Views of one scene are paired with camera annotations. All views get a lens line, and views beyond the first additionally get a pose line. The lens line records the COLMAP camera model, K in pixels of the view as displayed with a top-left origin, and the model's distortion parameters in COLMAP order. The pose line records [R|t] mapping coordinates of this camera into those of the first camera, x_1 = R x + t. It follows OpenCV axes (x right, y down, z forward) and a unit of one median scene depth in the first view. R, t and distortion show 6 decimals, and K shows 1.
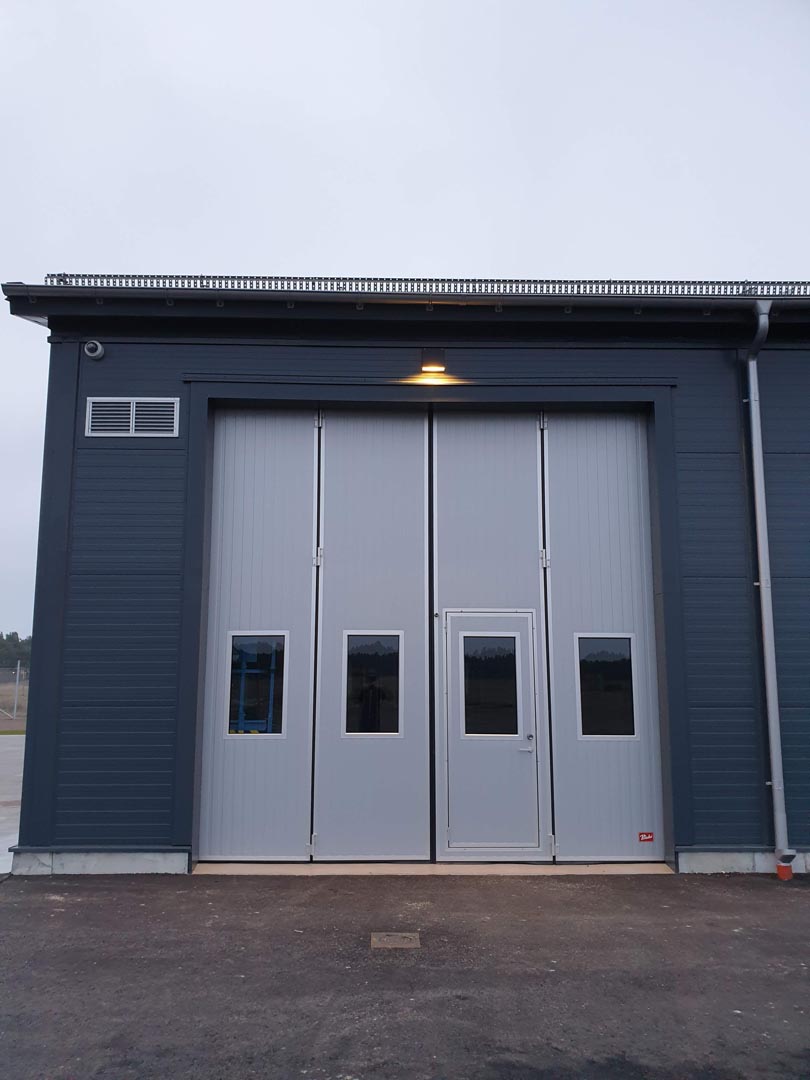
lens RADIAL K [[849.3, 0, 405.0], [0, 849.3, 540.0], [0, 0, 1]] dist [0.009209, 0.011021]
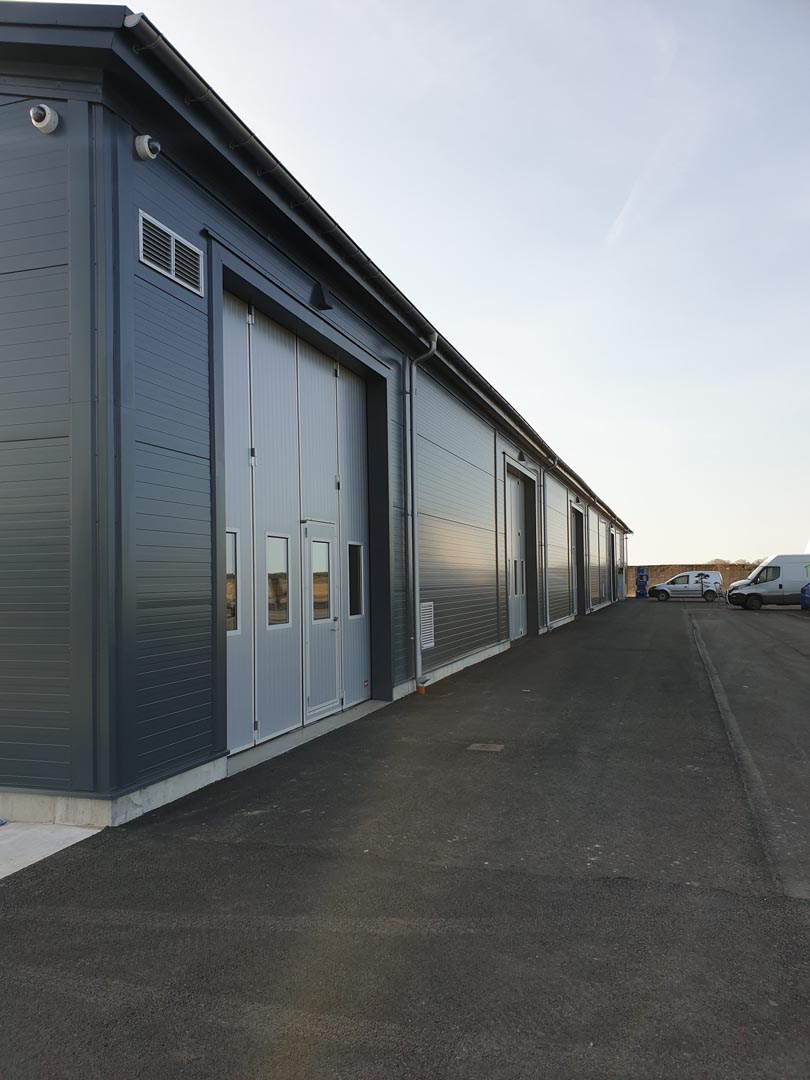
lens RADIAL K [[835.4, 0, 405.0], [0, 835.4, 540.0], [0, 0, 1]] dist [0.005099, 0.002689]
pose [[0.341159, 0.035262, 0.939344, -0.994092], [-0.121309, 0.992592, 0.006797, 0.093384], [-0.932145, -0.116269, 0.342910, 0.490602]]
